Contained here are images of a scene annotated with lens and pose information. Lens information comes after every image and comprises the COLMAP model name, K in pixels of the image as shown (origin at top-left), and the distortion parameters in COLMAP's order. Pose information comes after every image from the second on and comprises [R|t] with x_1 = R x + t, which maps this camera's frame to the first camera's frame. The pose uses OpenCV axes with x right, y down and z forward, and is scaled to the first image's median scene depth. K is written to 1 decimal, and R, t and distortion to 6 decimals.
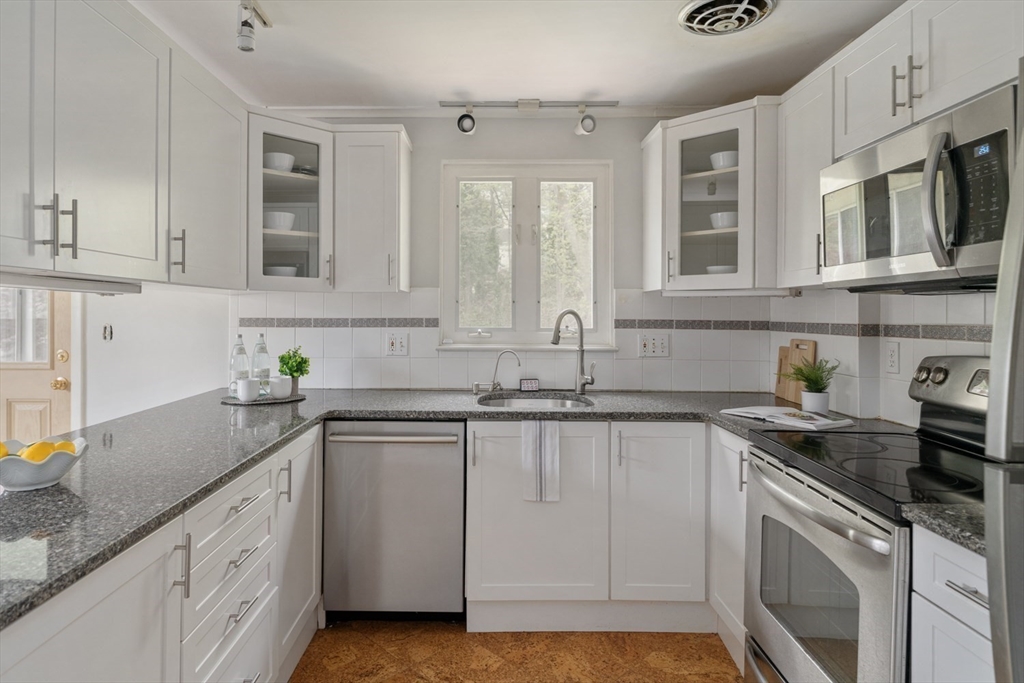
lens RADIAL K [[654.8, 0, 510.4], [0, 654.8, 316.9], [0, 0, 1]] dist [-0.008918, -0.002224]
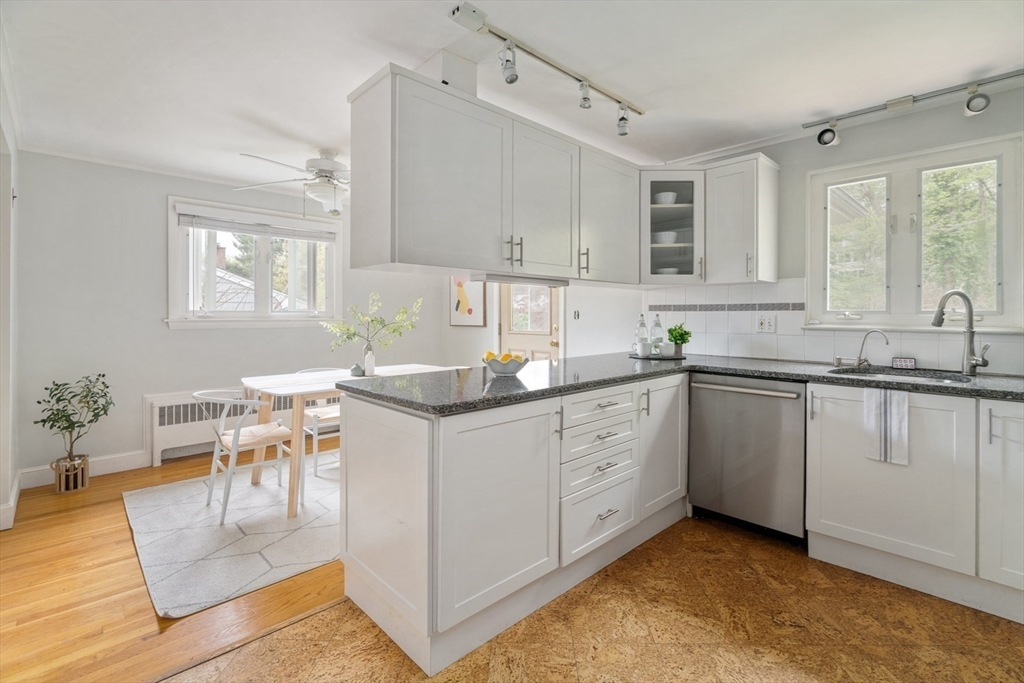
lens RADIAL K [[470.7, 0, 476.3], [0, 470.7, 313.9], [0, 0, 1]] dist [-0.001984, -0.000039]
pose [[0.675838, -0.001358, -0.737049, 0.143233], [0.000319, 0.999999, -0.001550, 0.027521], [0.737050, 0.000812, 0.675838, -0.044218]]
